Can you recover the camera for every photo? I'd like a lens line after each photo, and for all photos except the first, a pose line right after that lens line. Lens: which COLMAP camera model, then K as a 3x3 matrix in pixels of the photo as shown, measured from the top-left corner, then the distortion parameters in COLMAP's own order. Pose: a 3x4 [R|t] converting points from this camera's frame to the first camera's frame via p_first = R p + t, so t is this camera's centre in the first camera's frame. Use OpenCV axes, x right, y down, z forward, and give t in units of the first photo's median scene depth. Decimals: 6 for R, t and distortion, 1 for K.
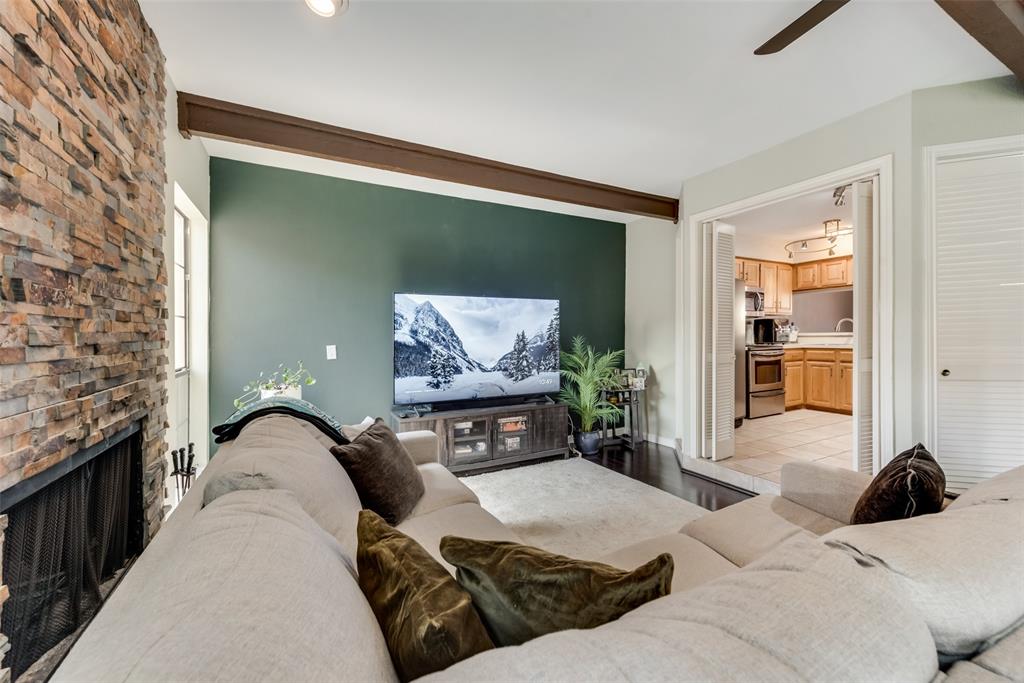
lens RADIAL K [[399.4, 0, 512.3], [0, 399.4, 337.7], [0, 0, 1]] dist [0.002755, 0.000754]
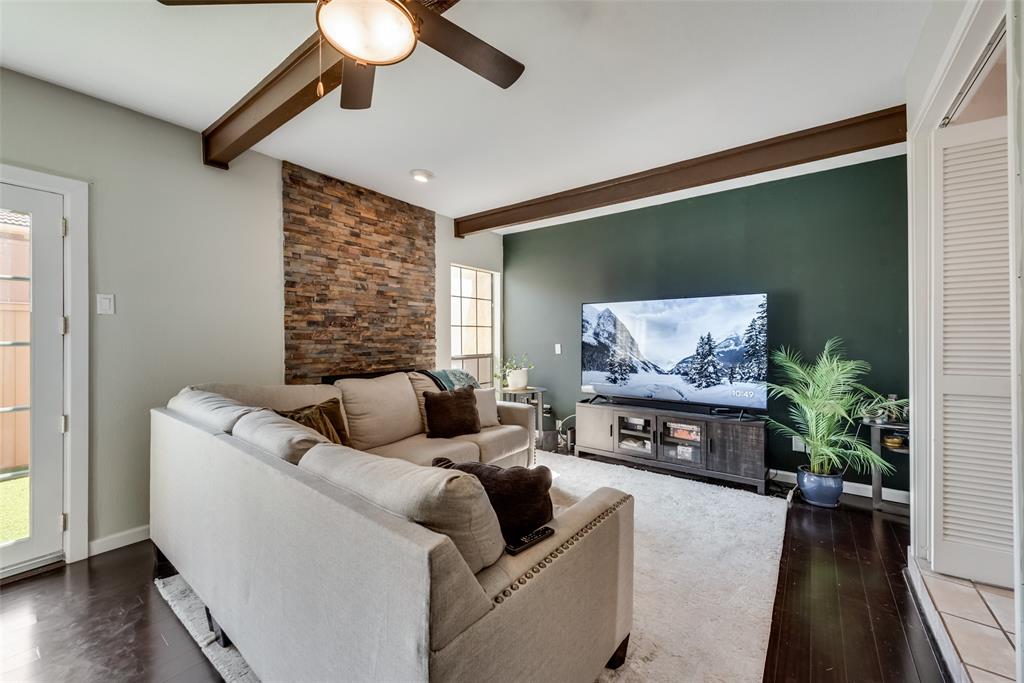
lens RADIAL K [[399.4, 0, 511.8], [0, 399.4, 338.6], [0, 0, 1]] dist [0.002755, 0.000754]
pose [[0.429987, 0.008616, -0.902794, 0.656294], [-0.010063, 0.999938, 0.004751, -0.004280], [0.902779, 0.007042, 0.430047, 0.217503]]
